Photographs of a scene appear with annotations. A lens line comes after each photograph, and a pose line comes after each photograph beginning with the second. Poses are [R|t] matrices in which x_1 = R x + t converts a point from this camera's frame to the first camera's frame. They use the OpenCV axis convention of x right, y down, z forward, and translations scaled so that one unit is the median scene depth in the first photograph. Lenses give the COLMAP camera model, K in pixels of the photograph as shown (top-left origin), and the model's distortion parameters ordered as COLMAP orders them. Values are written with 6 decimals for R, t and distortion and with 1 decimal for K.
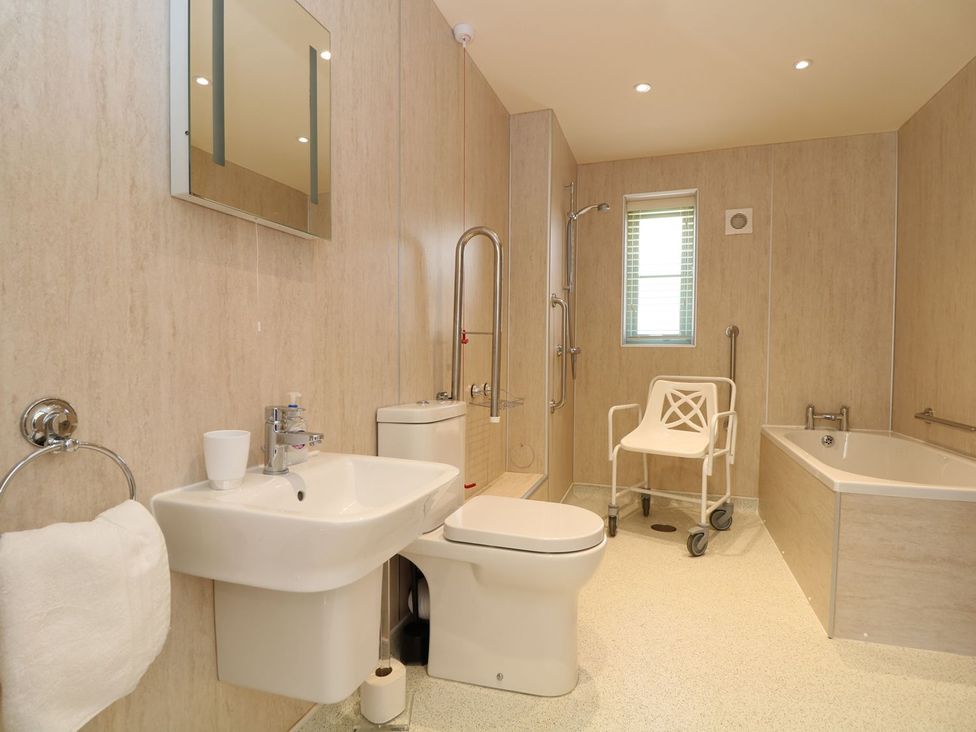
lens RADIAL K [[512.8, 0, 502.5], [0, 512.8, 371.0], [0, 0, 1]] dist [0.001986, -0.015337]
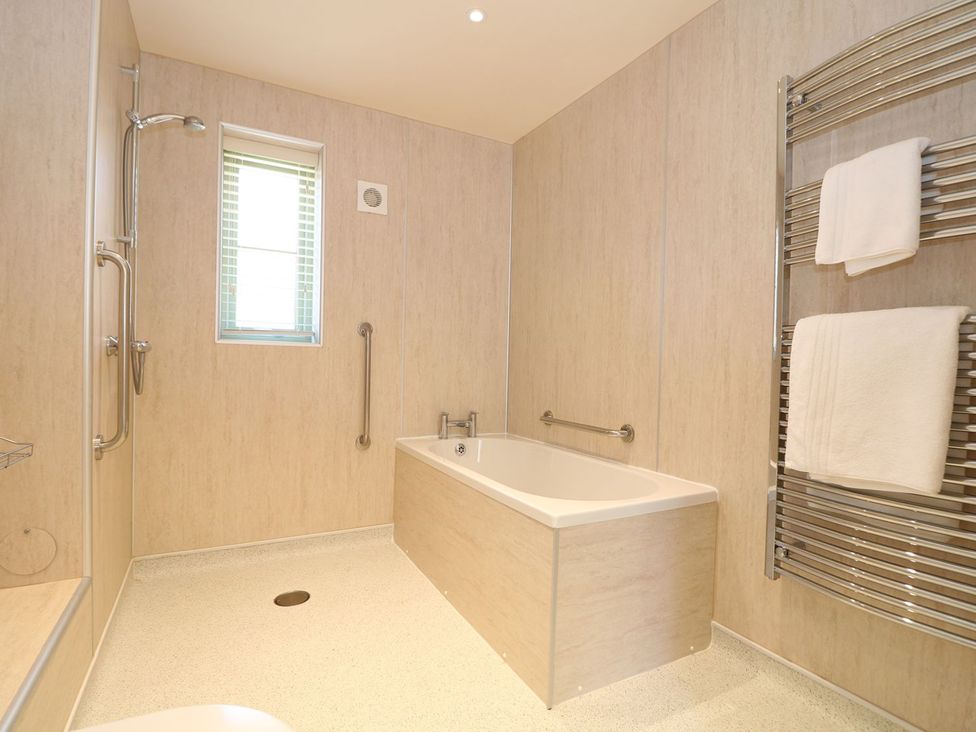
lens RADIAL K [[512.8, 0, 502.5], [0, 512.8, 371.0], [0, 0, 1]] dist [0.001986, -0.015337]
pose [[0.689383, -0.004912, 0.724381, 0.000637], [0.005384, 0.999984, 0.001657, -0.010200], [-0.724377, 0.002757, 0.689398, 0.284647]]
